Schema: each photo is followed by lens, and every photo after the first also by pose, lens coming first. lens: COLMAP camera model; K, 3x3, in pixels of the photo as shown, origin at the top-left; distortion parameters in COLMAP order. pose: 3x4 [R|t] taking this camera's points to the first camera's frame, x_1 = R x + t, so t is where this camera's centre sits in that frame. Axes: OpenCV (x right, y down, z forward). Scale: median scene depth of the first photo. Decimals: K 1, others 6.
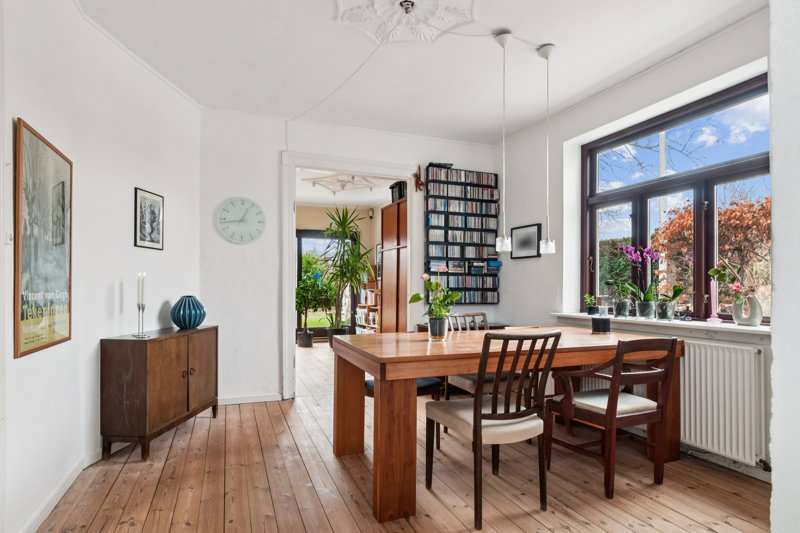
lens RADIAL K [[422.7, 0, 415.3], [0, 422.7, 275.0], [0, 0, 1]] dist [-0.000846, -0.001562]
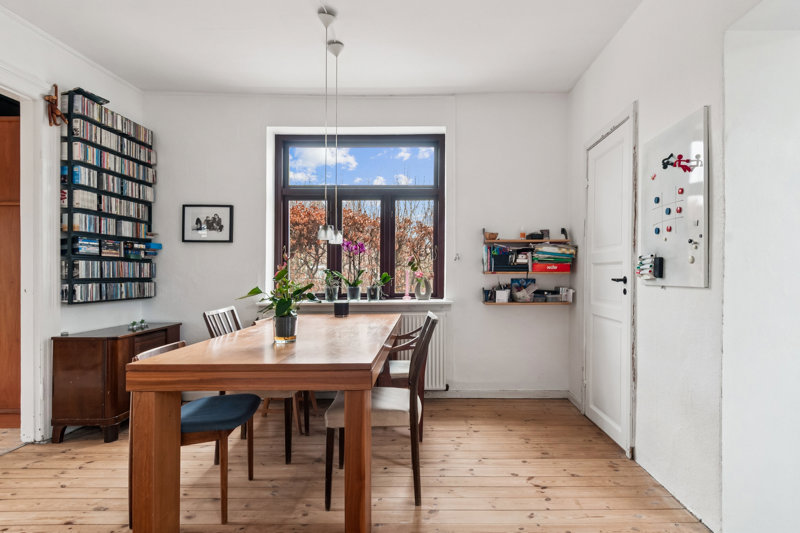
lens RADIAL K [[422.7, 0, 415.3], [0, 422.7, 275.0], [0, 0, 1]] dist [-0.000846, -0.001562]
pose [[0.412675, -0.011636, 0.910804, -0.338120], [-0.020498, 0.999547, 0.022057, -0.000771], [-0.910648, -0.027771, 0.412249, 0.242657]]
